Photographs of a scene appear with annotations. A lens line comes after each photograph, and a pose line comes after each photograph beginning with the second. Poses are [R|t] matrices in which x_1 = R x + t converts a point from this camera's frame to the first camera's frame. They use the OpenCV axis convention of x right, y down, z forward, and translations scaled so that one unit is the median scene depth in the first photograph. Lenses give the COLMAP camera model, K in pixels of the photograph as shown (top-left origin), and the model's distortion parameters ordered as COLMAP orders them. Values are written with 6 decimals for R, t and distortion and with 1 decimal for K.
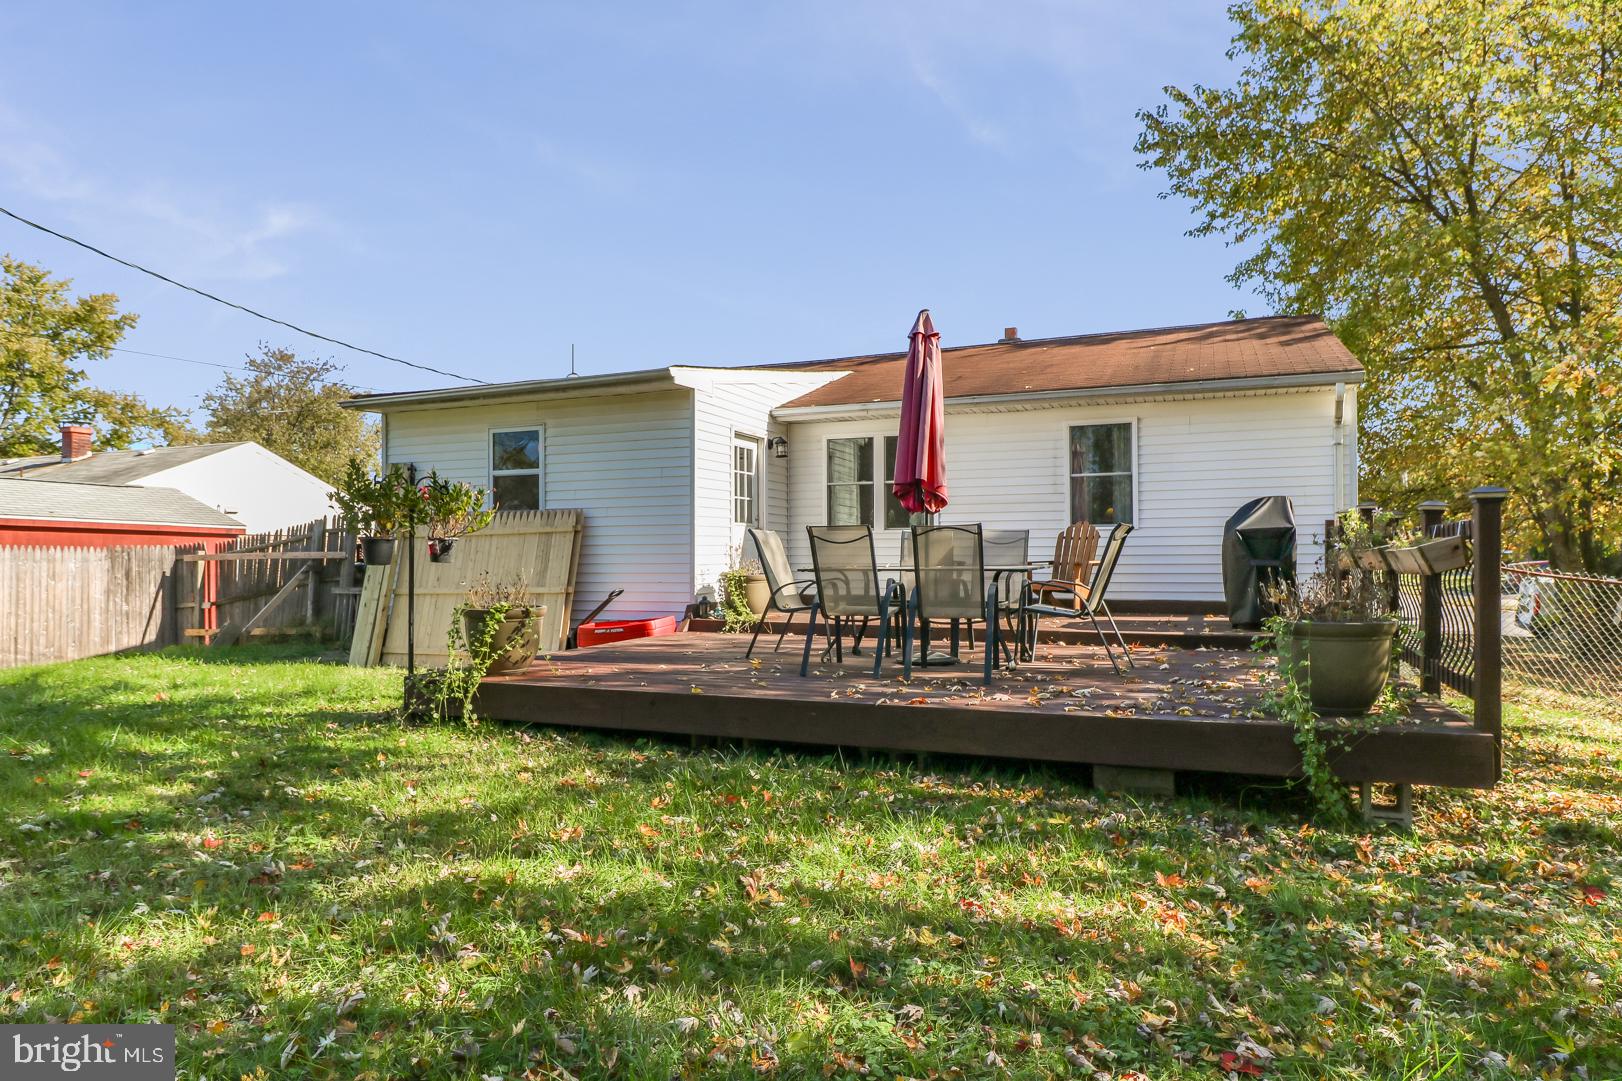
lens RADIAL K [[967.5, 0, 811.0], [0, 967.5, 540.5], [0, 0, 1]] dist [0.015989, -0.000456]
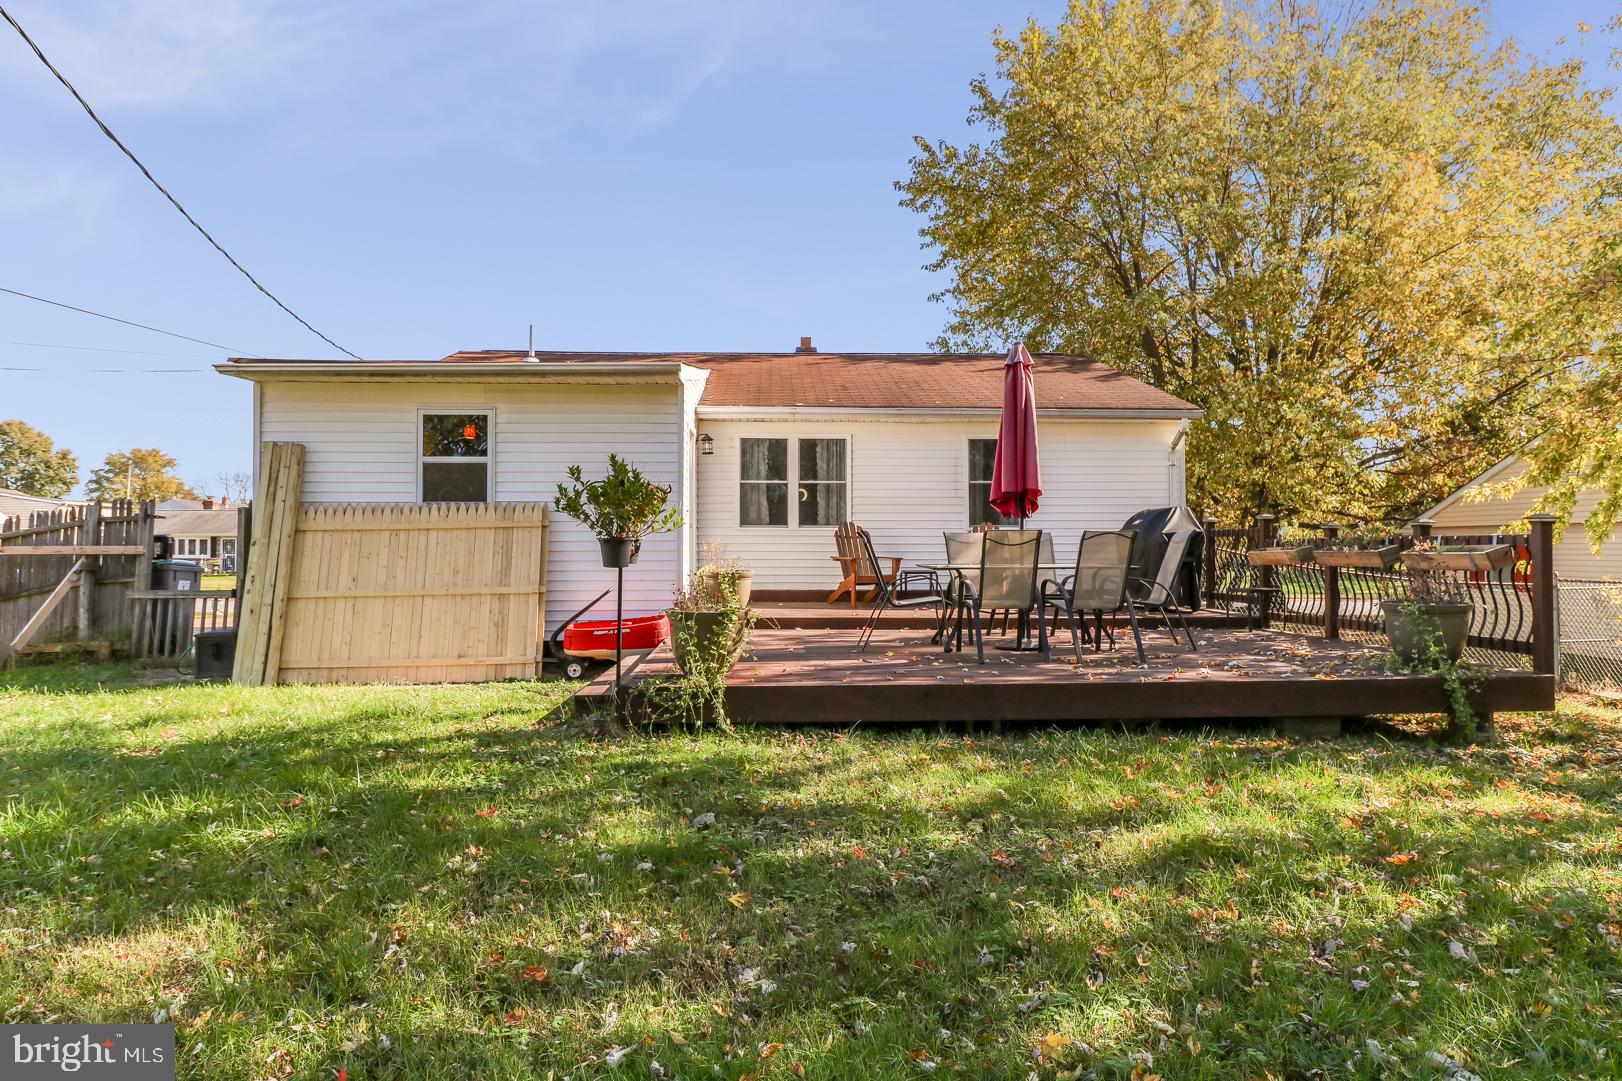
lens RADIAL K [[971.6, 0, 811.0], [0, 971.6, 540.5], [0, 0, 1]] dist [-0.000005, -0.000134]
pose [[0.903682, 0.005352, 0.428170, -0.367206], [-0.009468, 0.999927, 0.007483, -0.005132], [-0.428099, -0.010816, 0.903667, 0.040330]]
